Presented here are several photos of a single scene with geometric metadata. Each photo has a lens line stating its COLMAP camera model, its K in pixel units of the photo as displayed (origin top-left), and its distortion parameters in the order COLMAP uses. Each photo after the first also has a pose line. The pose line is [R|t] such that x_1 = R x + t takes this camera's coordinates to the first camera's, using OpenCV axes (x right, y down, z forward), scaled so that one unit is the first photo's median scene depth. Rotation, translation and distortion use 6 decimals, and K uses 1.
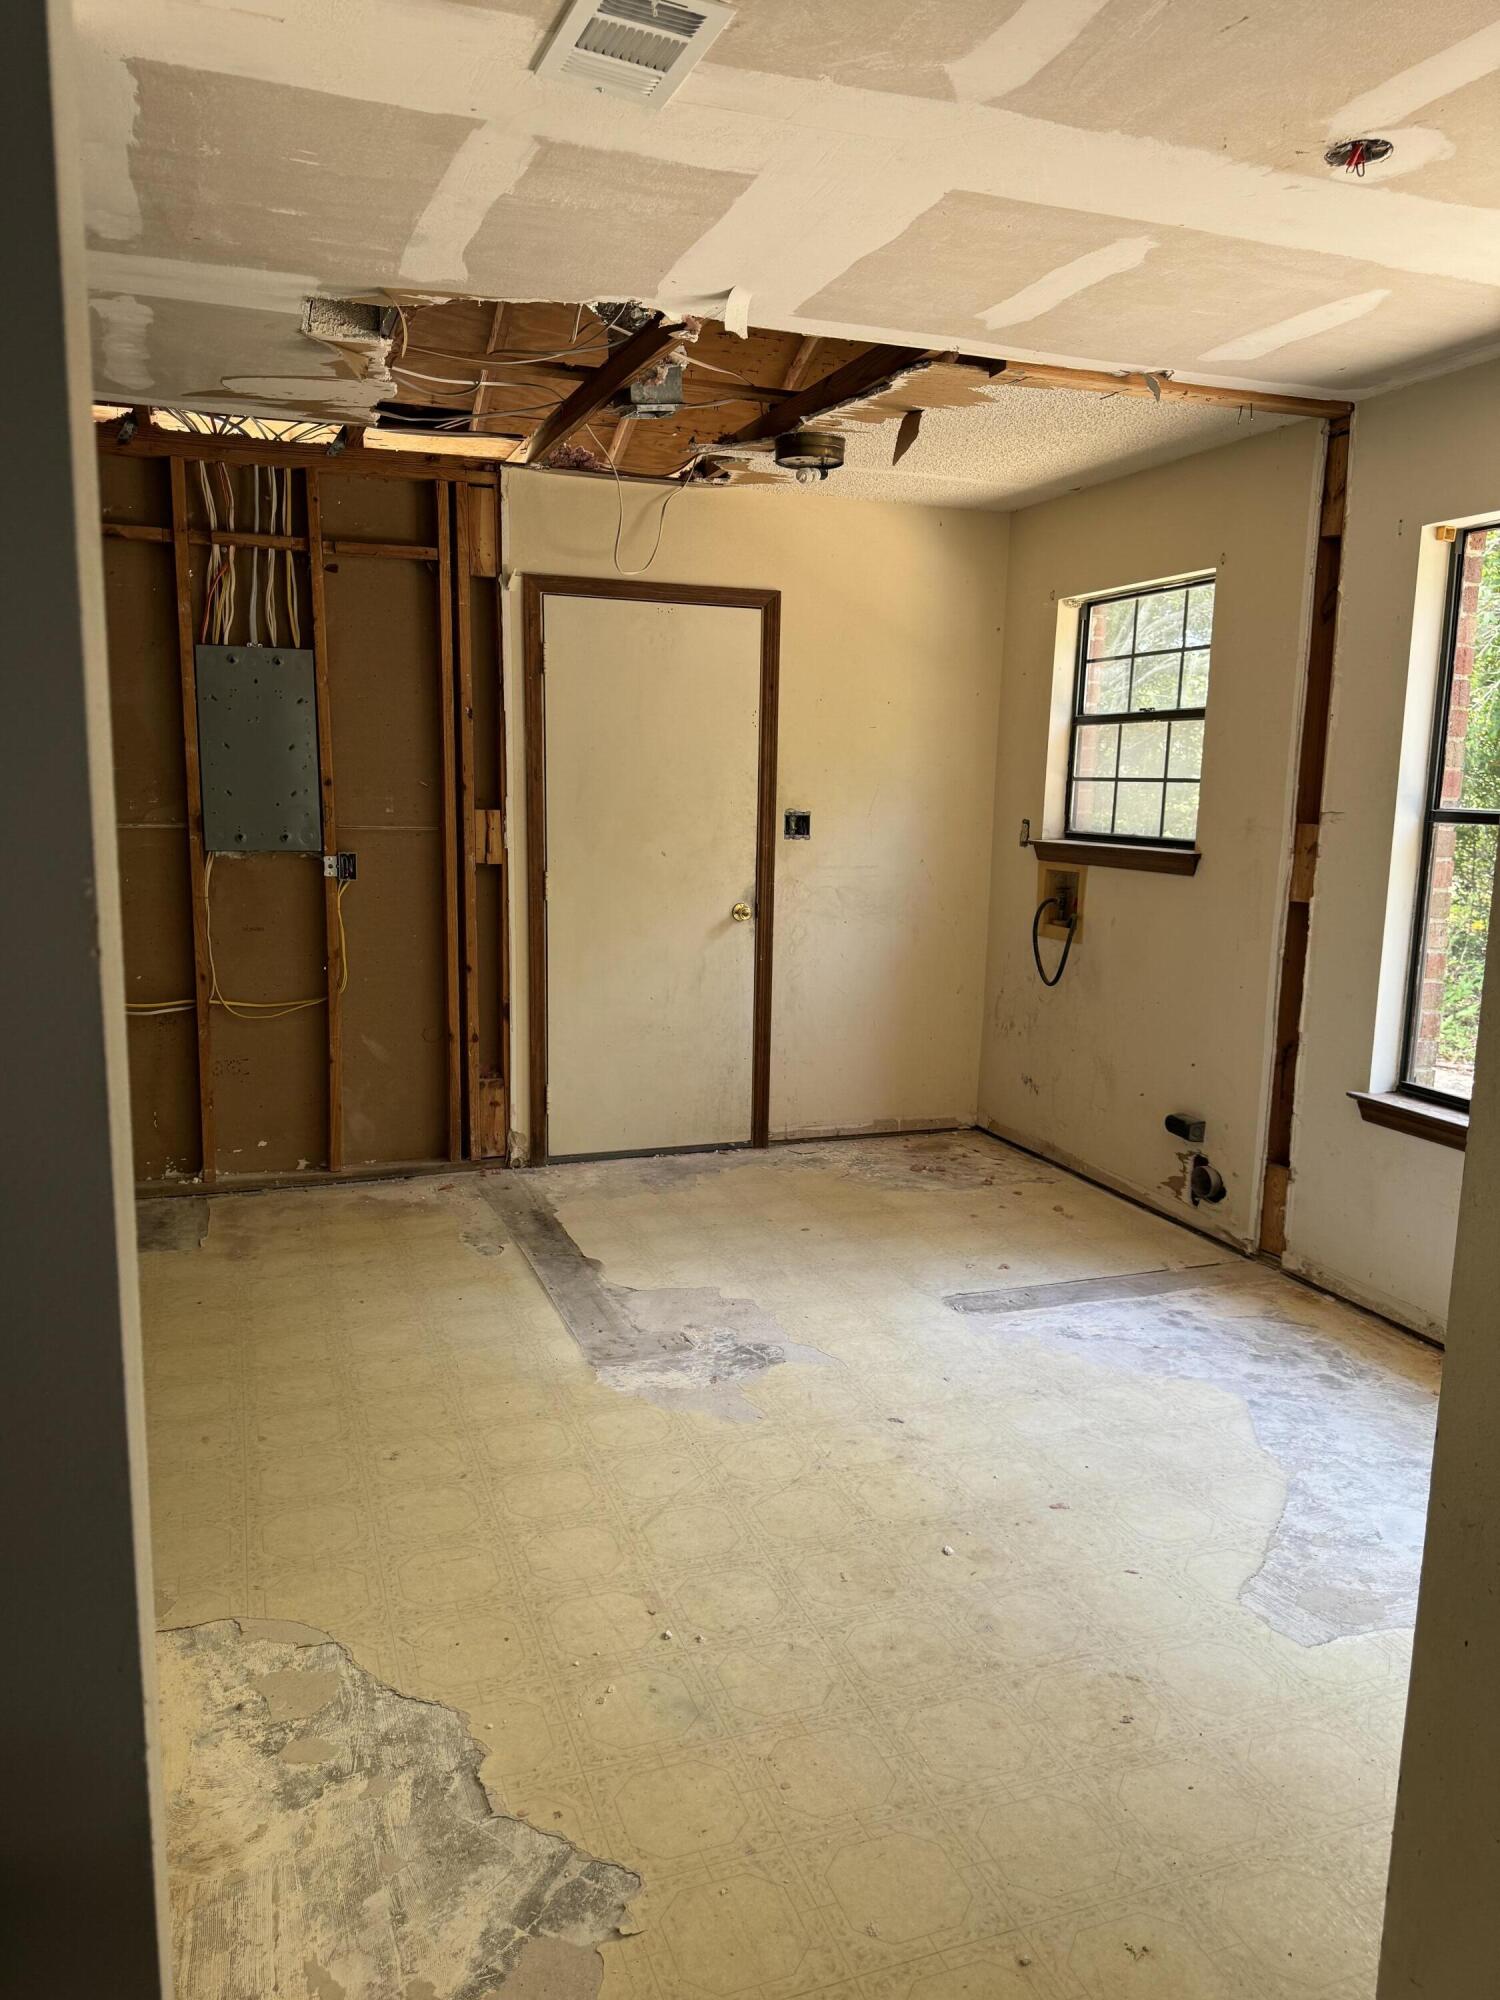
lens RADIAL K [[1413.7, 0, 753.1], [0, 1413.7, 1006.9], [0, 0, 1]] dist [0.068848, -0.080297]
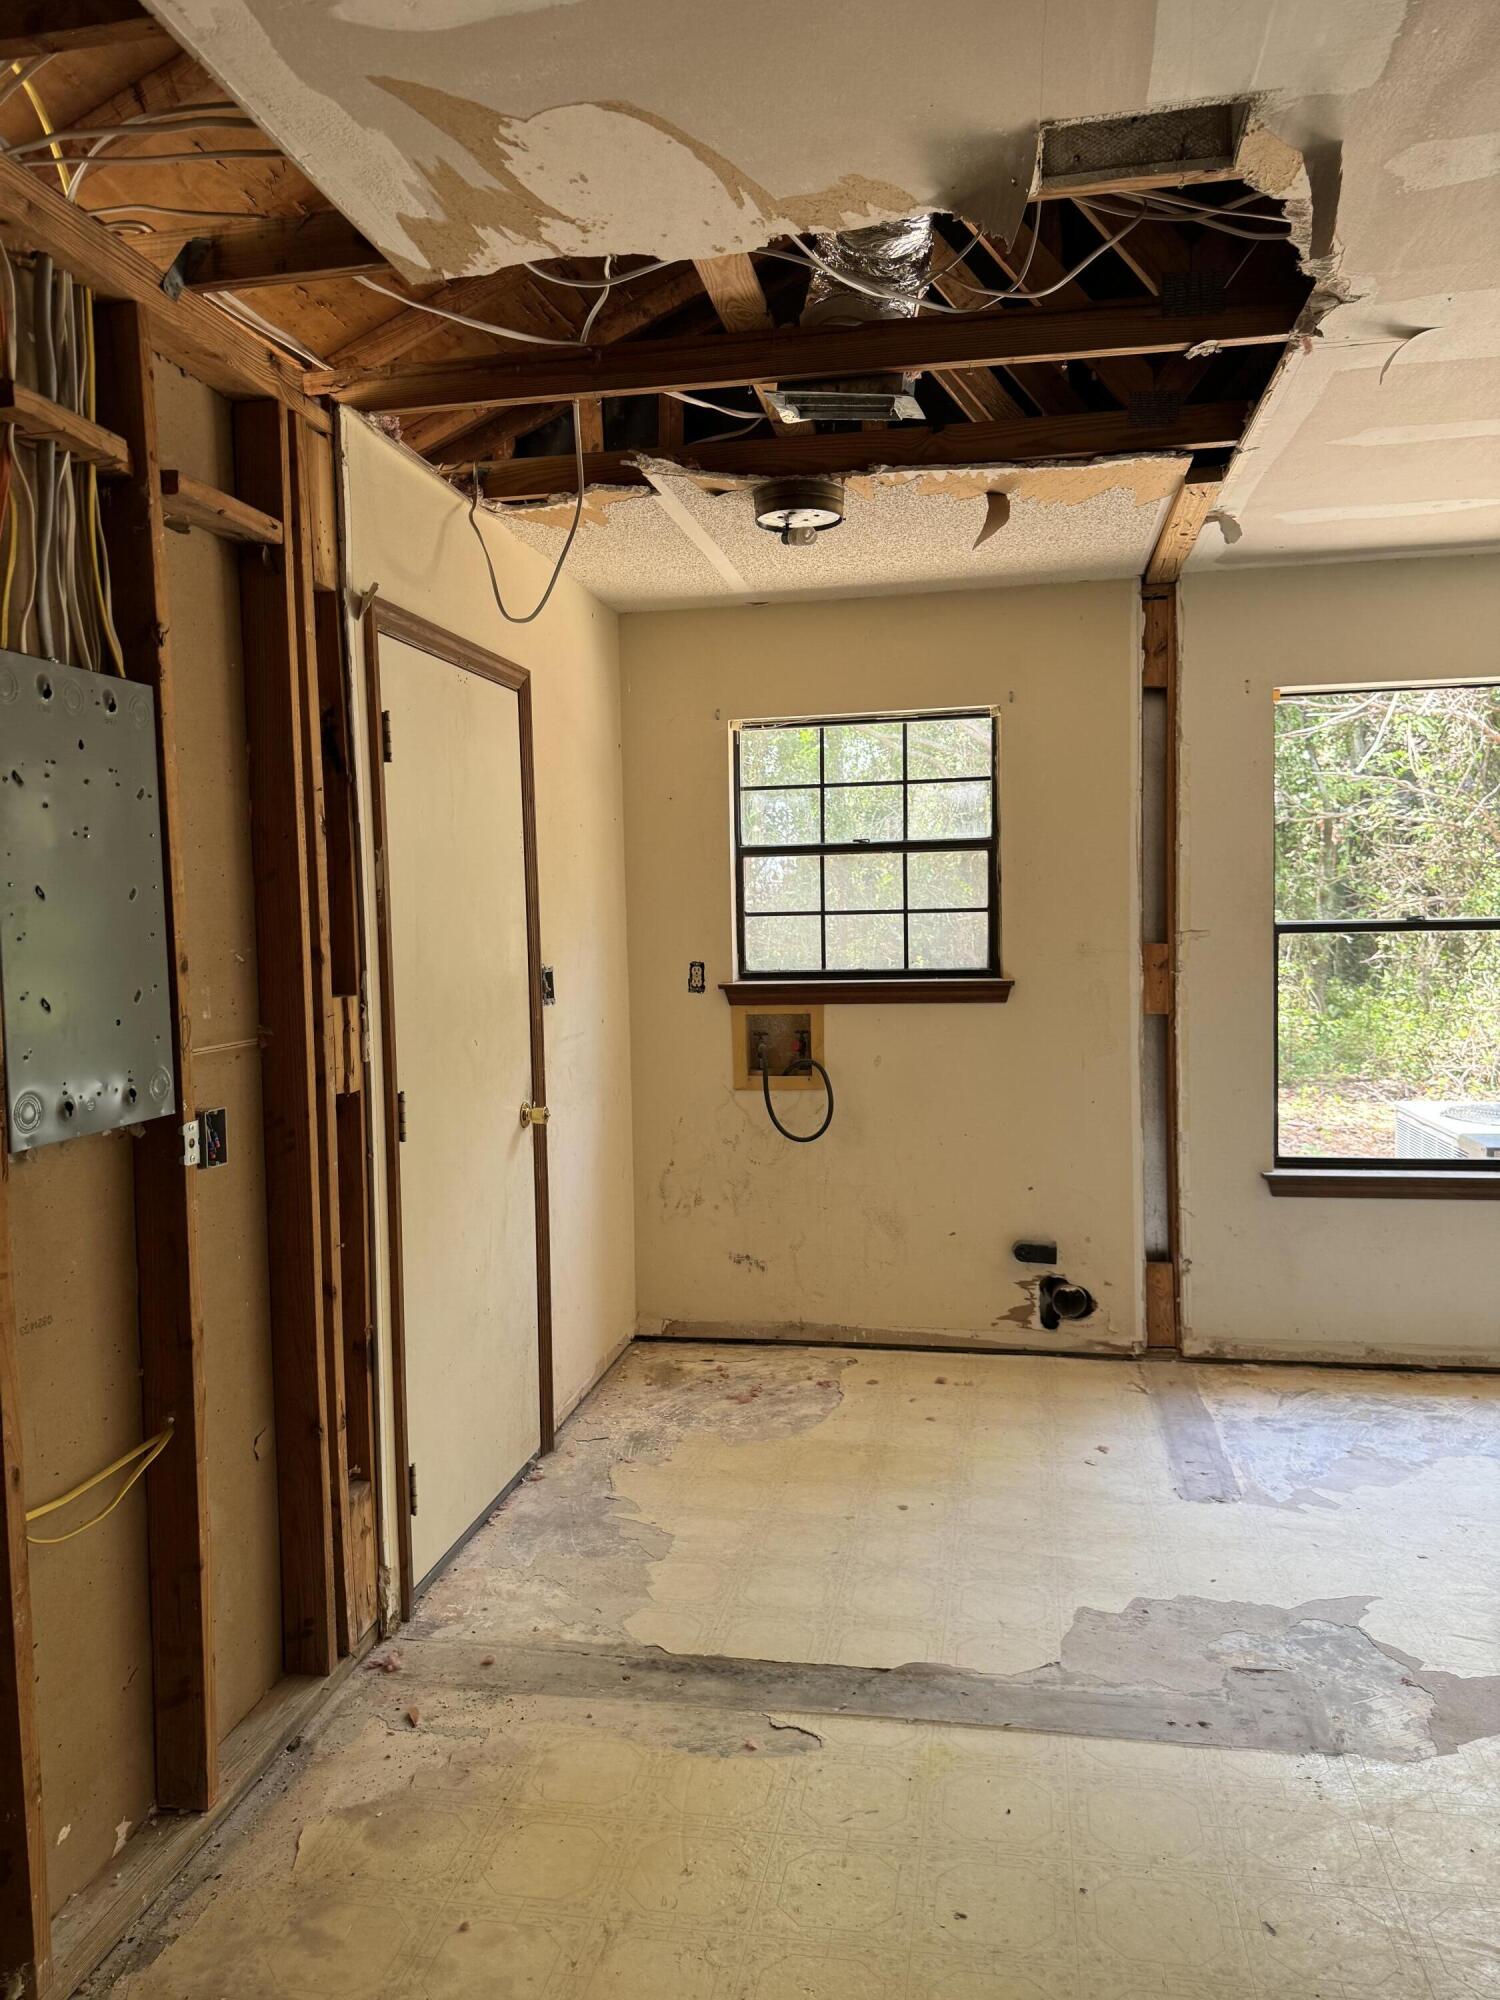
lens RADIAL K [[1413.7, 0, 738.5], [0, 1413.7, 993.8], [0, 0, 1]] dist [0.068848, -0.080297]
pose [[0.510431, -0.078614, 0.856318, -0.619147], [0.170487, 0.985297, -0.011169, -0.114807], [-0.842849, 0.151693, 0.516329, 0.620527]]
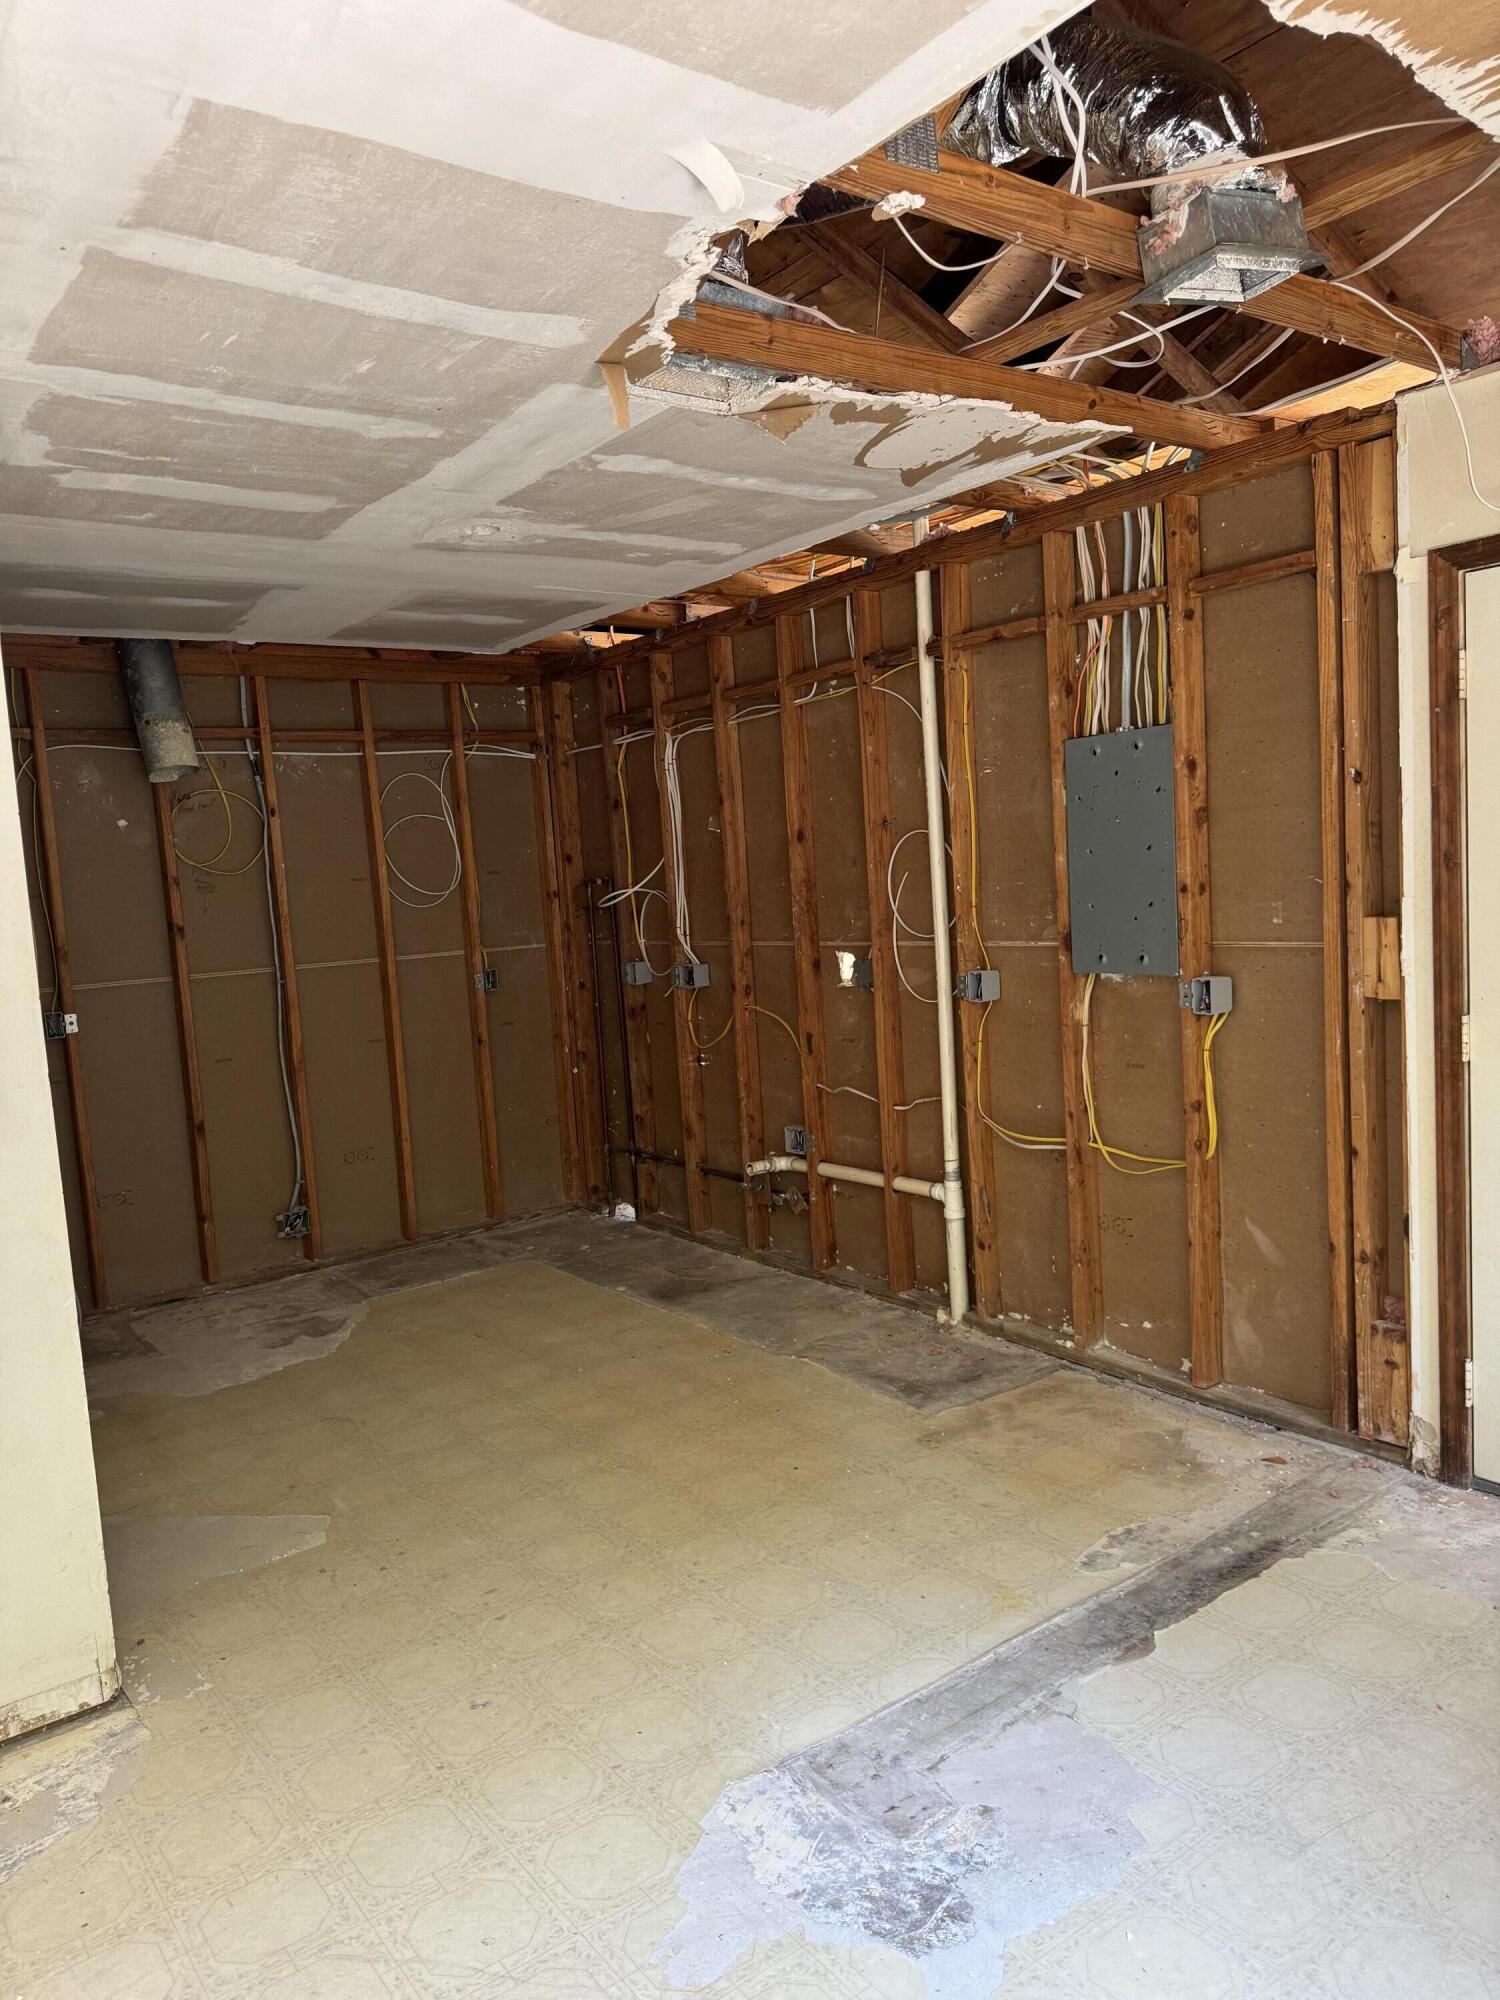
lens RADIAL K [[1413.7, 0, 734.4], [0, 1413.7, 996.4], [0, 0, 1]] dist [0.068848, -0.080297]
pose [[0.277991, 0.052227, -0.959163, 0.392842], [-0.090969, 0.995465, 0.027839, -0.099999], [0.956267, 0.079515, 0.281481, 0.562388]]
